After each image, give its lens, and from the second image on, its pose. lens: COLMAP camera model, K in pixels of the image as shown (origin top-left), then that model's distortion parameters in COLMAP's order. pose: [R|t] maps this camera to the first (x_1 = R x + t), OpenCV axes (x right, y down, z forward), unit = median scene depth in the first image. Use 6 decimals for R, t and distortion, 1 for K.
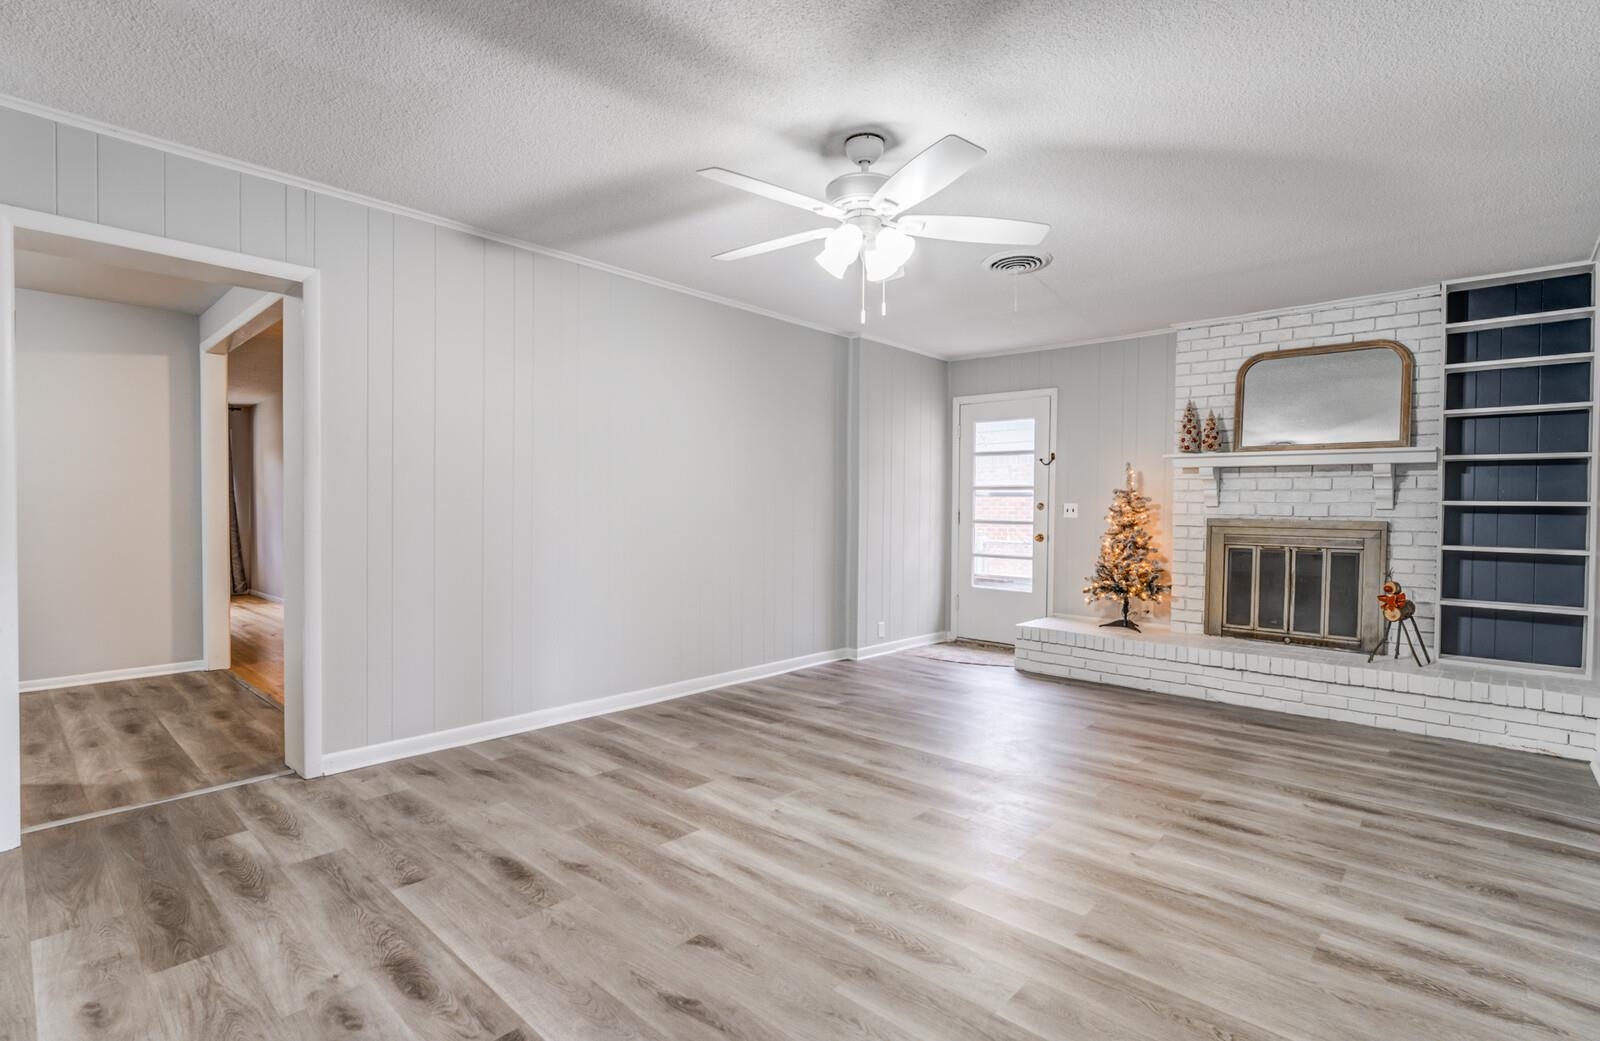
lens RADIAL K [[736.6, 0, 800.0], [0, 736.6, 520.5], [0, 0, 1]] dist [-0.000626, -0.000774]
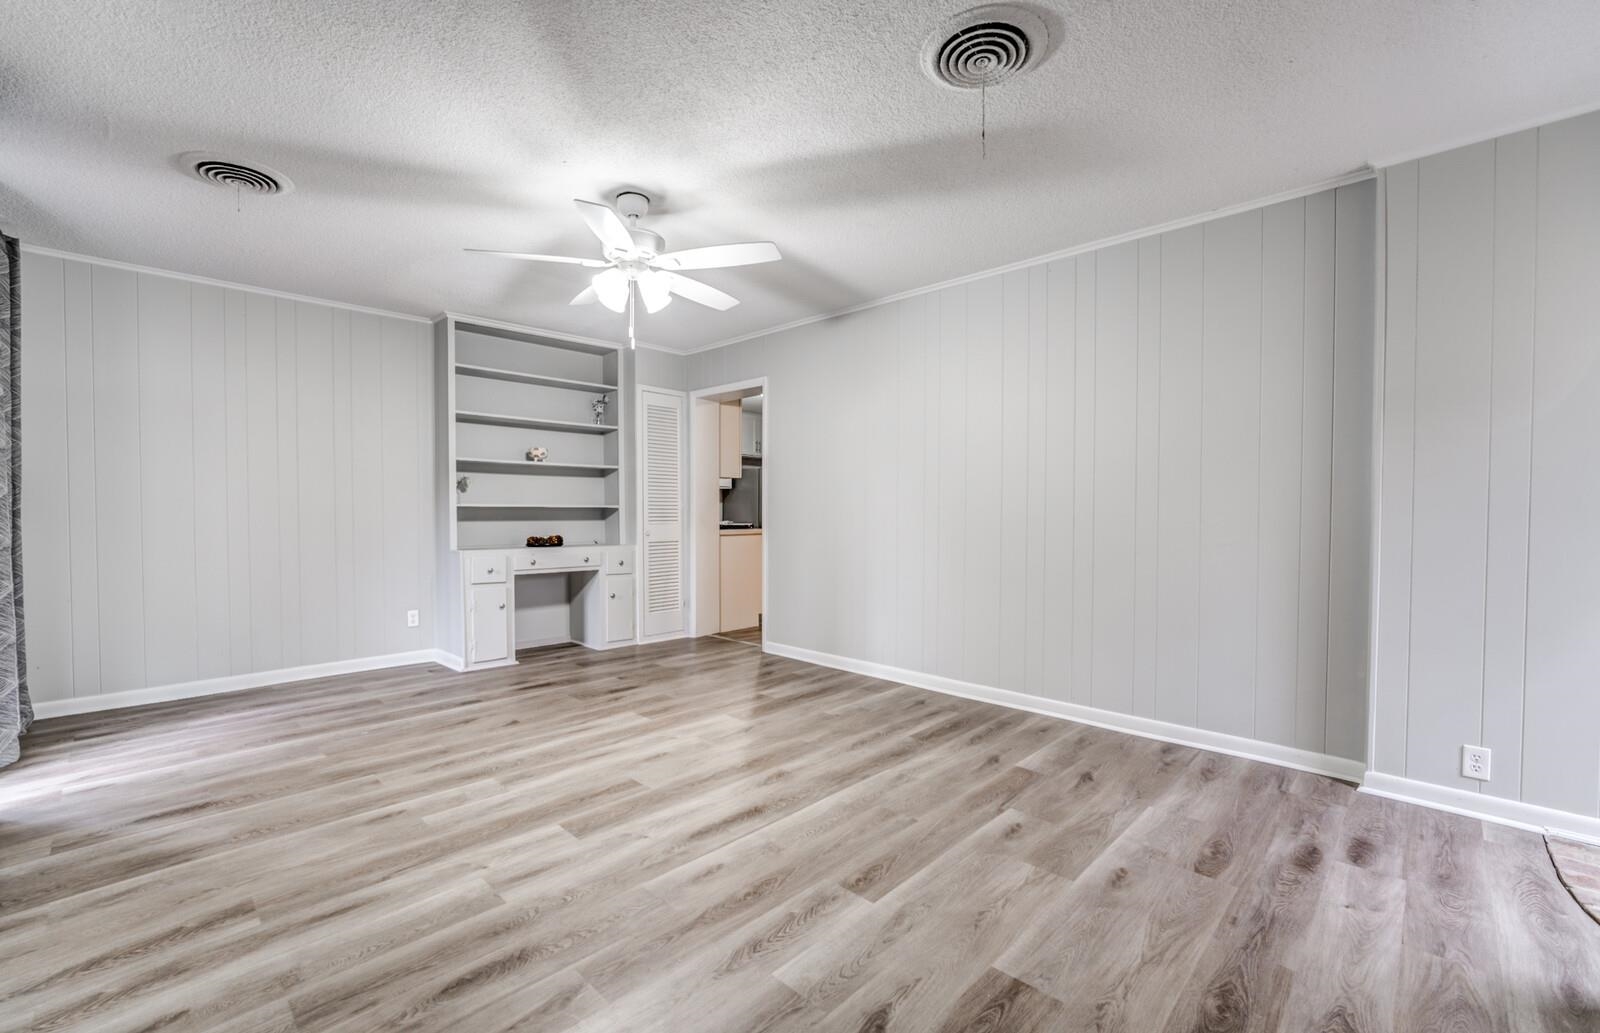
lens RADIAL K [[670.5, 0, 798.7], [0, 670.5, 524.6], [0, 0, 1]] dist [-0.001686, 0.000233]
pose [[-0.028814, 0.016551, -0.999448, 1.142889], [-0.012077, 0.999784, 0.016905, -0.002655], [0.999512, 0.012558, -0.028608, 1.259853]]
